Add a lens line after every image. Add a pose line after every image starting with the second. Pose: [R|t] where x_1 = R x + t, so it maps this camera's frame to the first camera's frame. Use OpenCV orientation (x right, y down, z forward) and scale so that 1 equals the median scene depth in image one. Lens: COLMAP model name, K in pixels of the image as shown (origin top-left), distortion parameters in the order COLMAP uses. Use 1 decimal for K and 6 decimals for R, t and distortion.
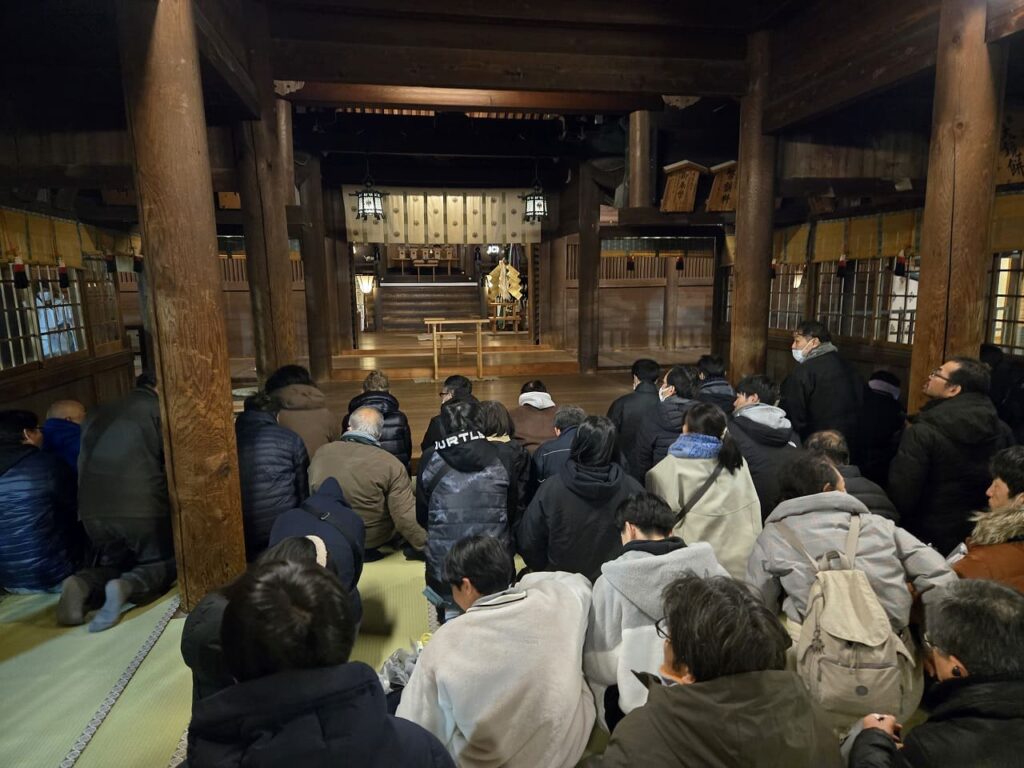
lens RADIAL K [[642.9, 0, 512.0], [0, 642.9, 384.0], [0, 0, 1]] dist [0.079010, -0.000582]
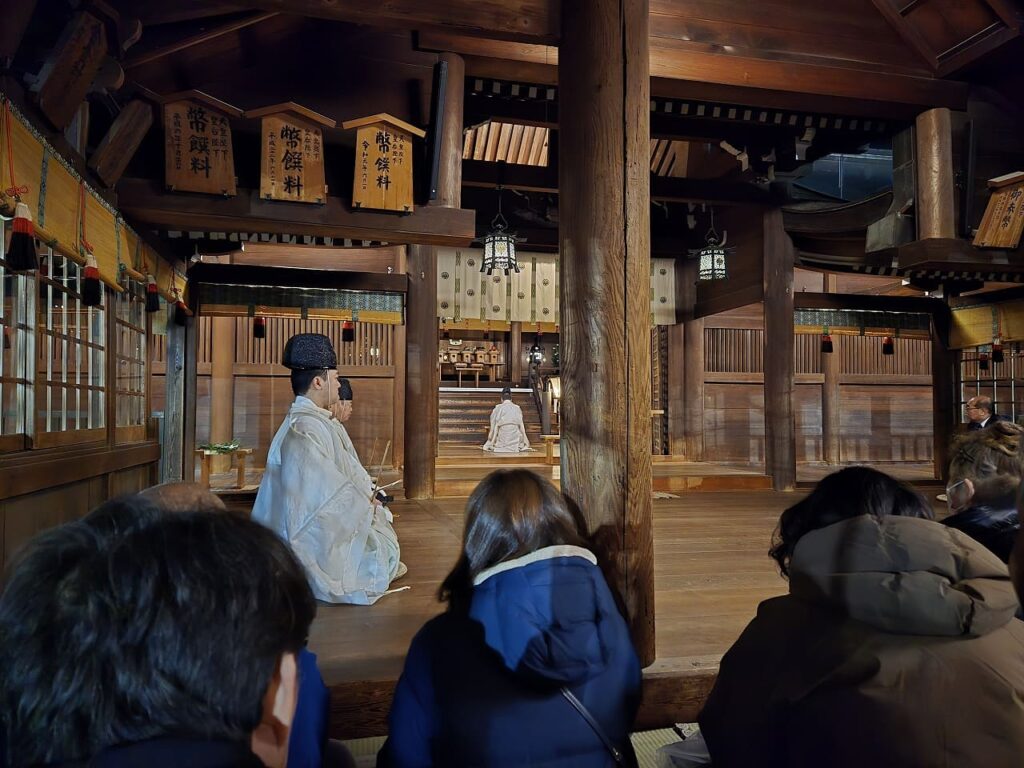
lens RADIAL K [[642.9, 0, 512.0], [0, 642.9, 384.0], [0, 0, 1]] dist [0.079010, -0.000582]
pose [[0.998121, 0.016609, 0.058986, -0.203129], [-0.004358, 0.979371, -0.202025, 0.012970], [-0.061125, 0.201388, 0.977602, 0.263048]]
